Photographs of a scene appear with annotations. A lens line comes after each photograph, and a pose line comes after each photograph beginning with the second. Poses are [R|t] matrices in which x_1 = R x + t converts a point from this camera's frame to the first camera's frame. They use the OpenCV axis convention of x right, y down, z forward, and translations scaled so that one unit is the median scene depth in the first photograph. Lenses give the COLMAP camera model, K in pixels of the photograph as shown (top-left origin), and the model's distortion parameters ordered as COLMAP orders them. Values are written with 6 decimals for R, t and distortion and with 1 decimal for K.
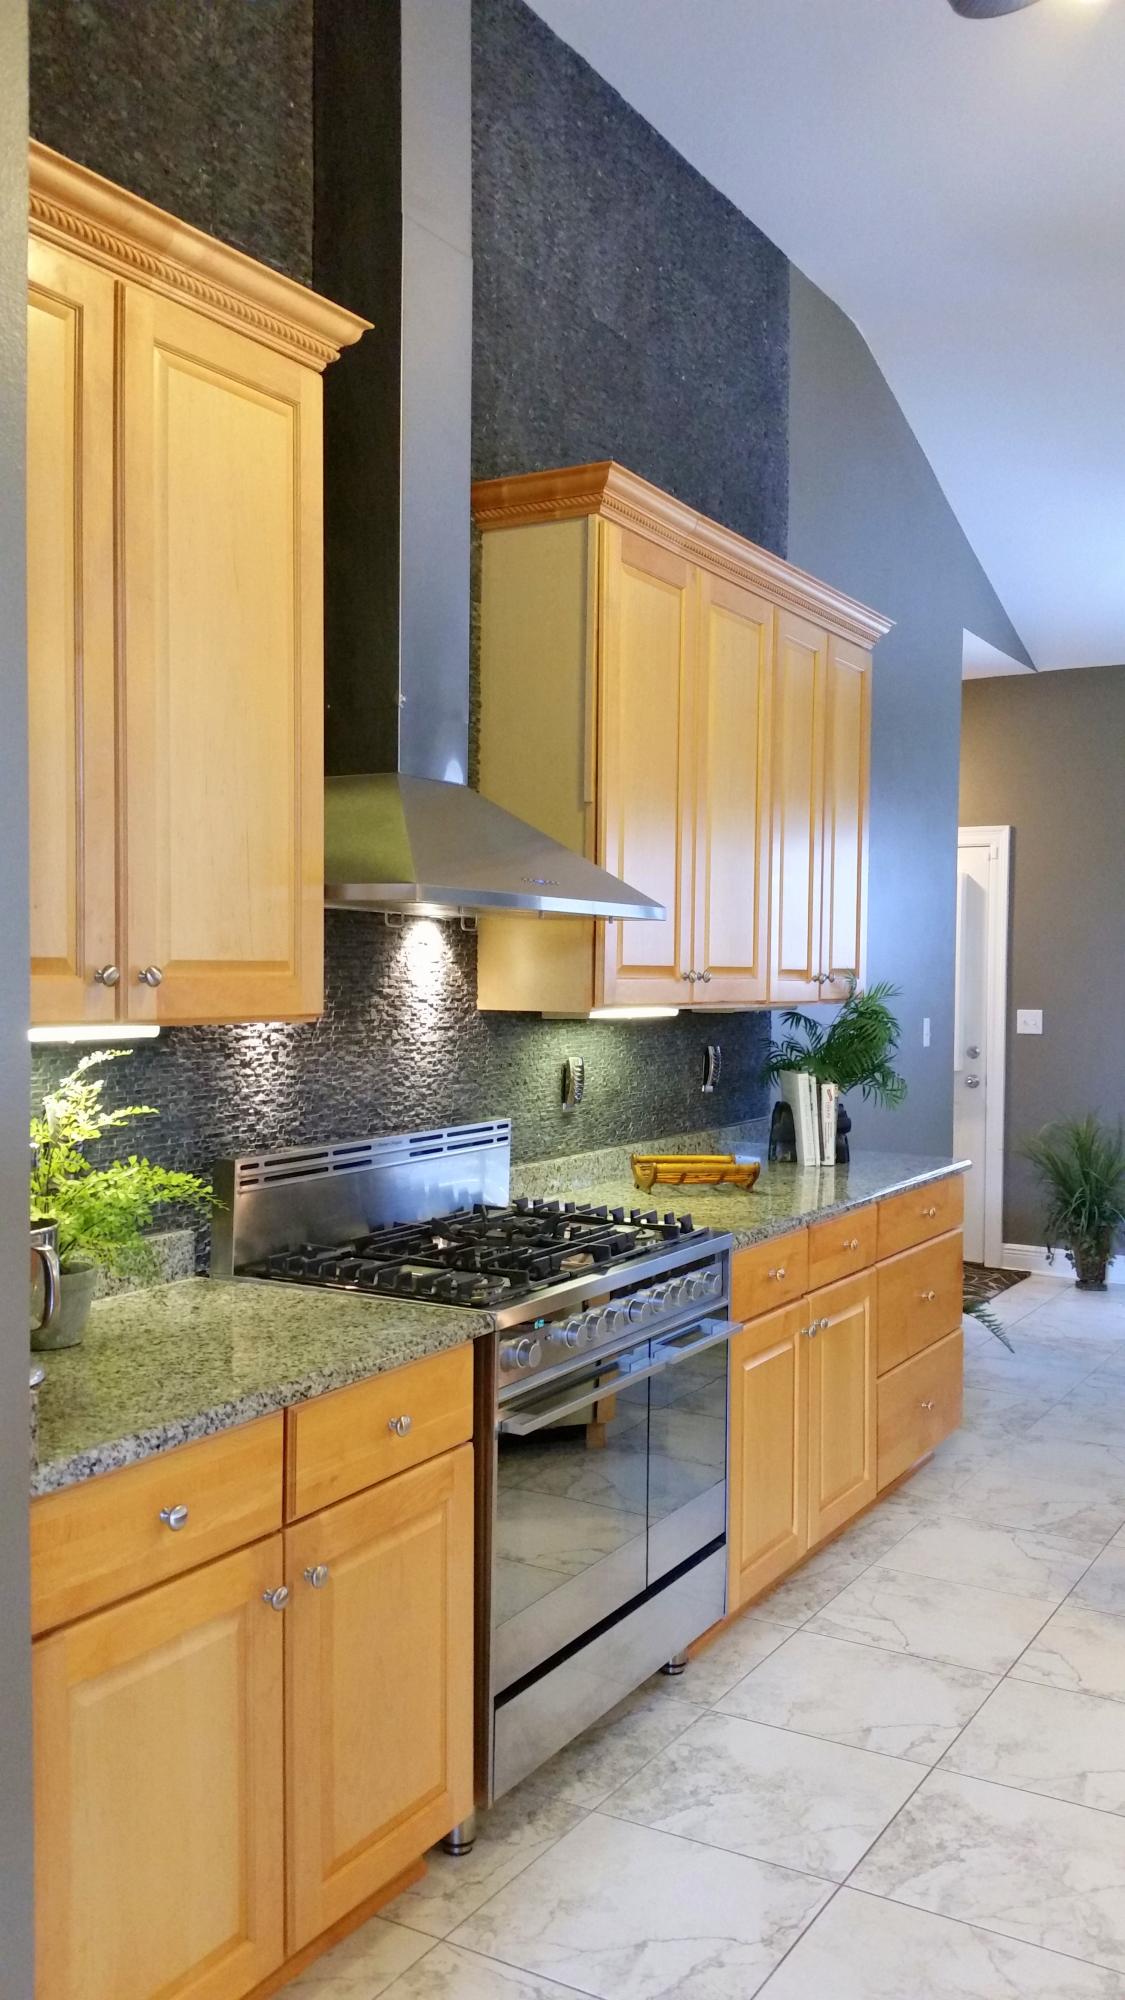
lens RADIAL K [[1657.7, 0, 558.0], [0, 1657.7, 972.8], [0, 0, 1]] dist [0.117214, -0.242835]
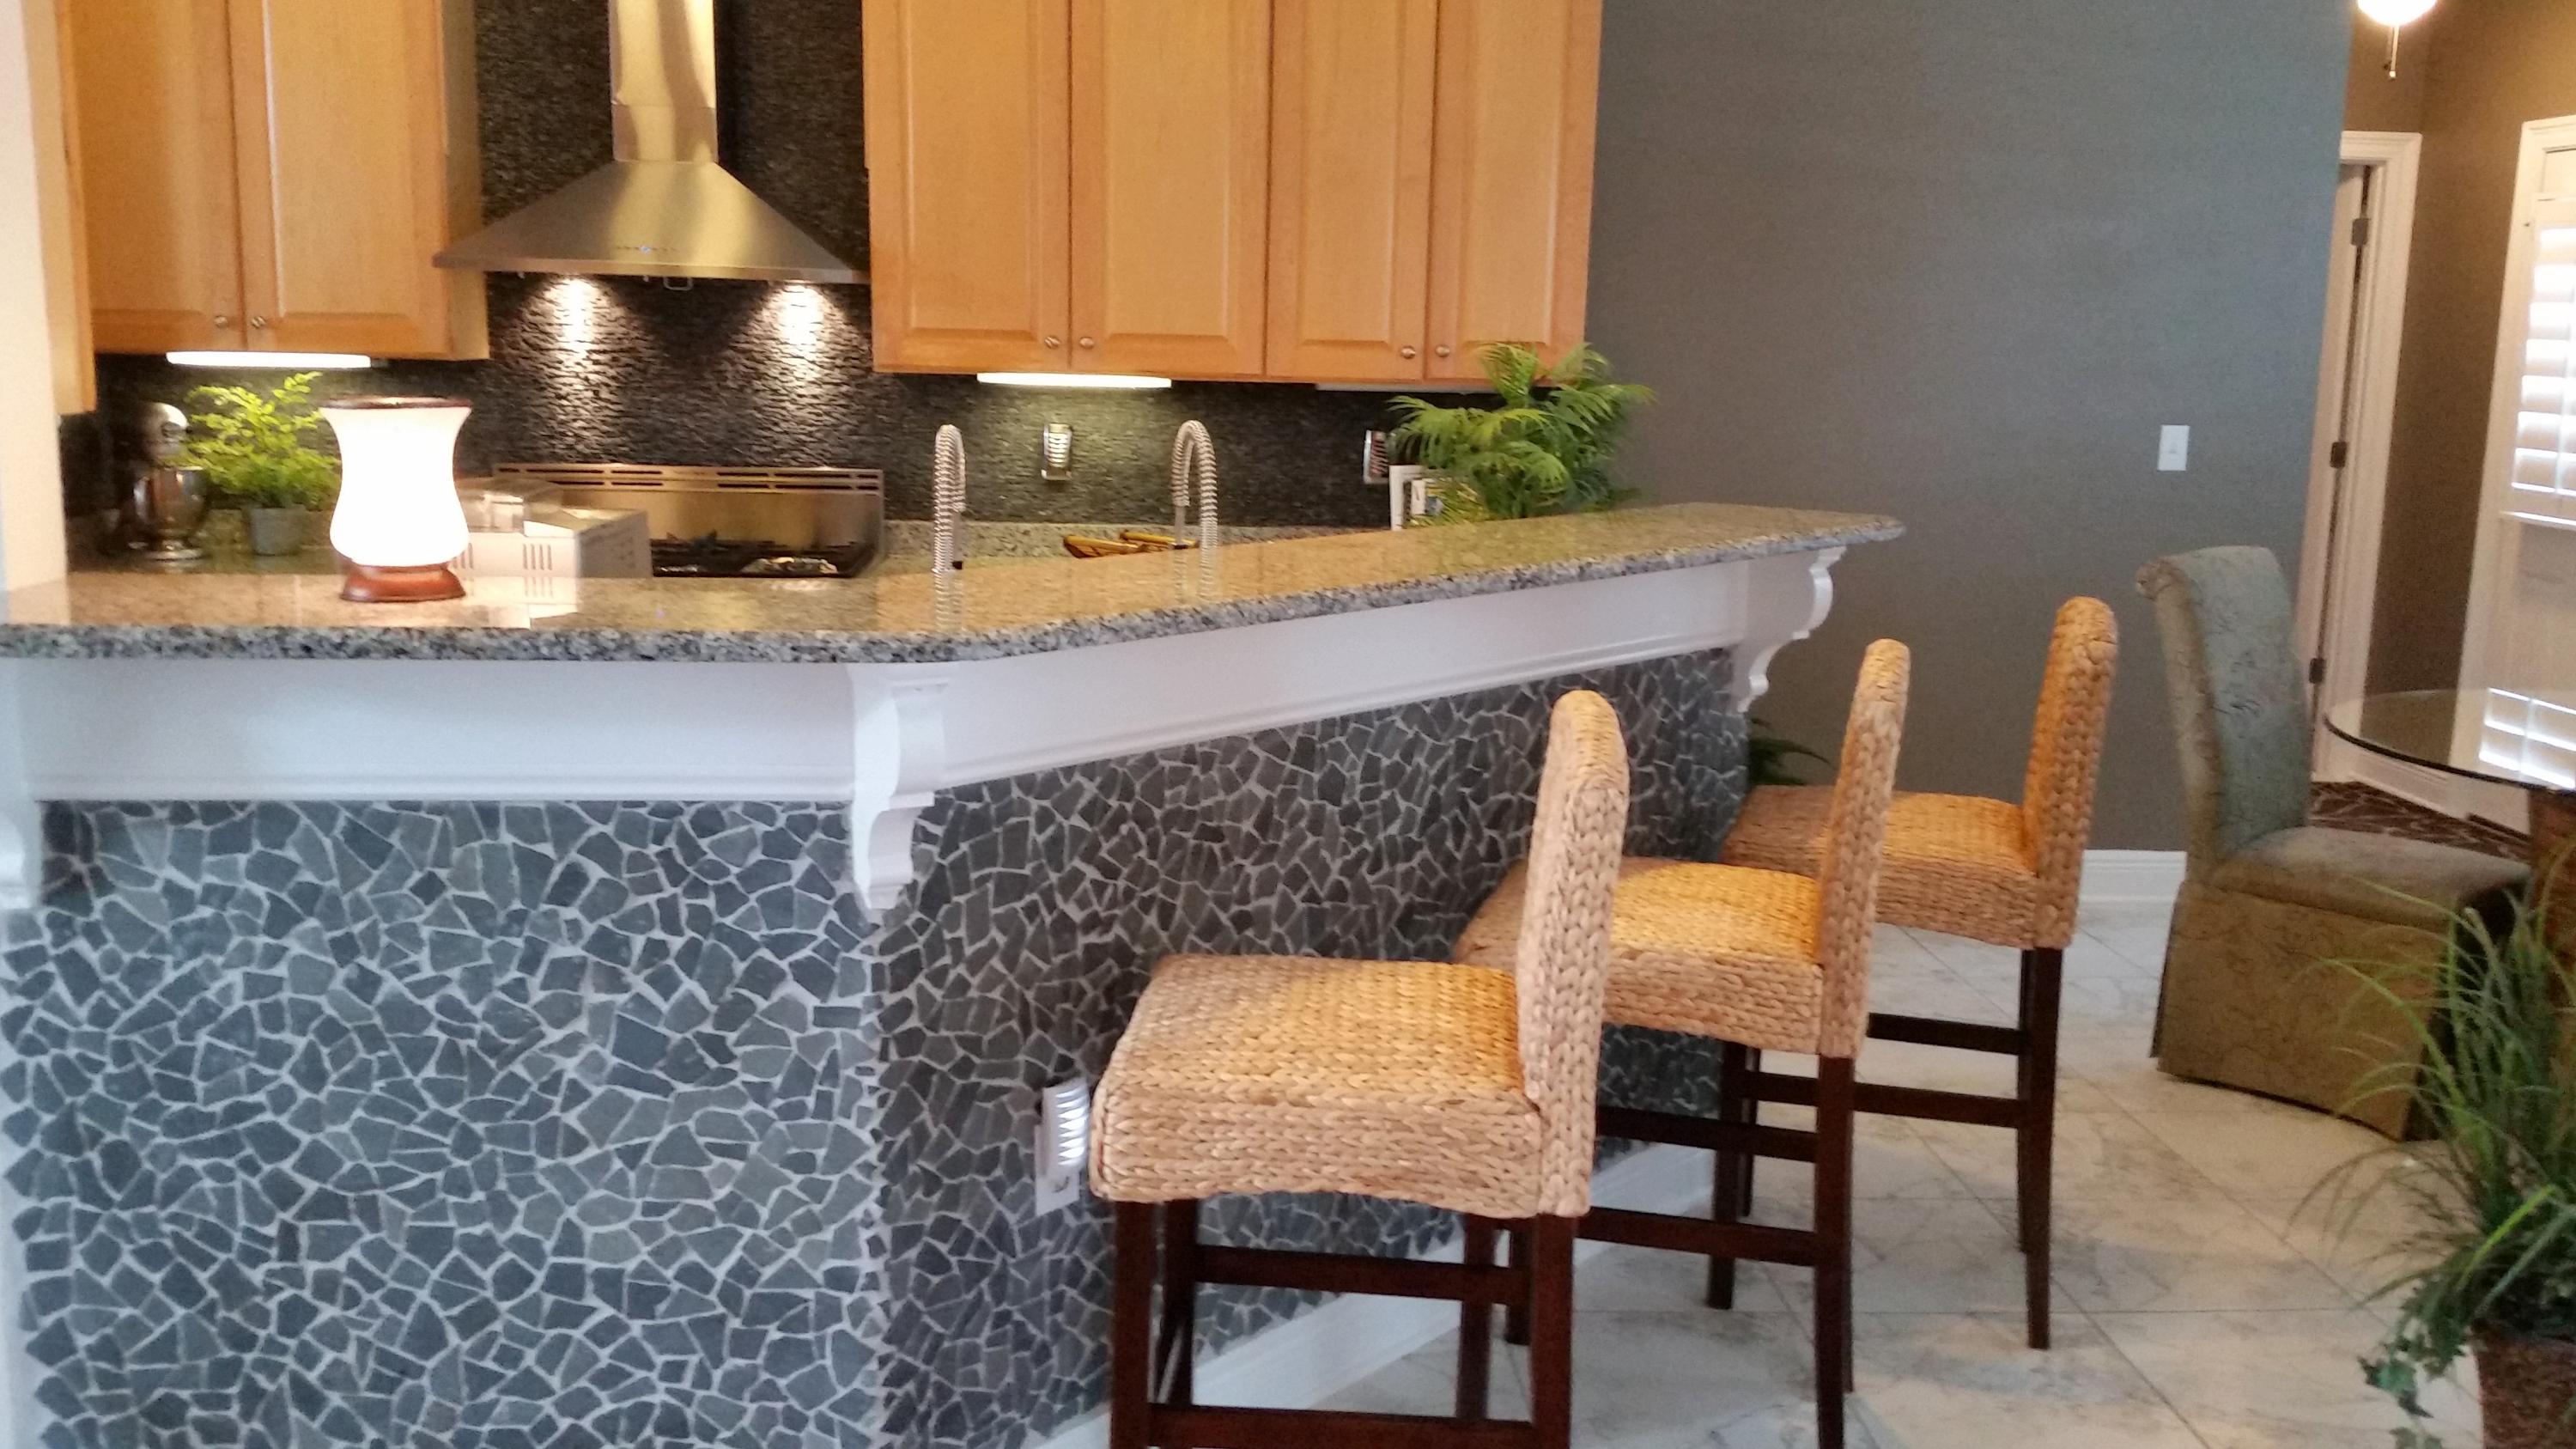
lens RADIAL K [[2135.4, 0, 1331.0], [0, 2135.4, 716.9], [0, 0, 1]] dist [0.117214, -0.242835]
pose [[0.556409, 0.143062, -0.818500, 1.528991], [-0.018004, 0.986911, 0.160259, 0.019068], [0.830713, -0.074434, 0.551702, 0.528694]]
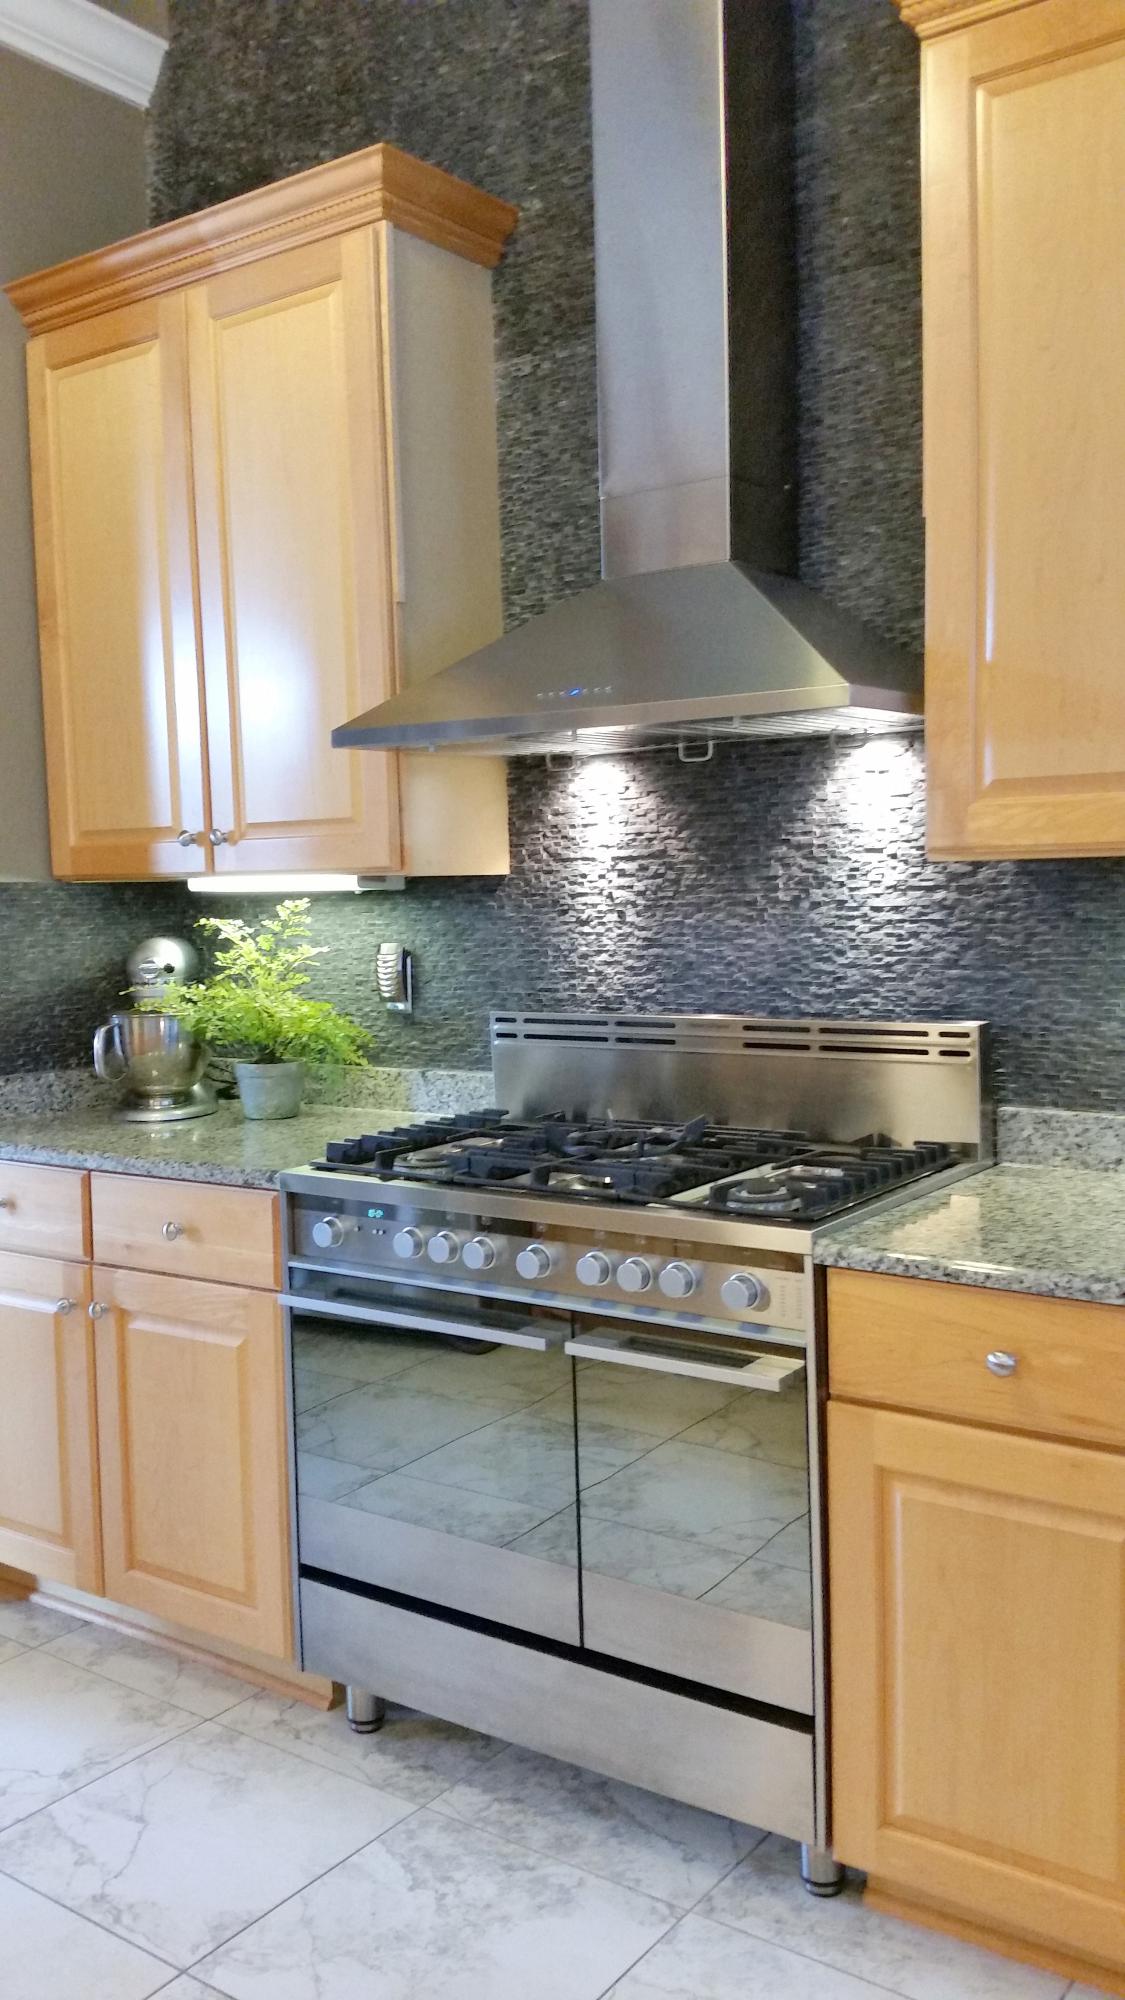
lens RADIAL K [[1657.7, 0, 554.9], [0, 1657.7, 988.0], [0, 0, 1]] dist [0.117214, -0.242835]
pose [[-0.099712, 0.050679, -0.993725, 0.752123], [0.014907, 0.998666, 0.049435, 0.044001], [0.994905, -0.009884, -0.100335, 1.046199]]
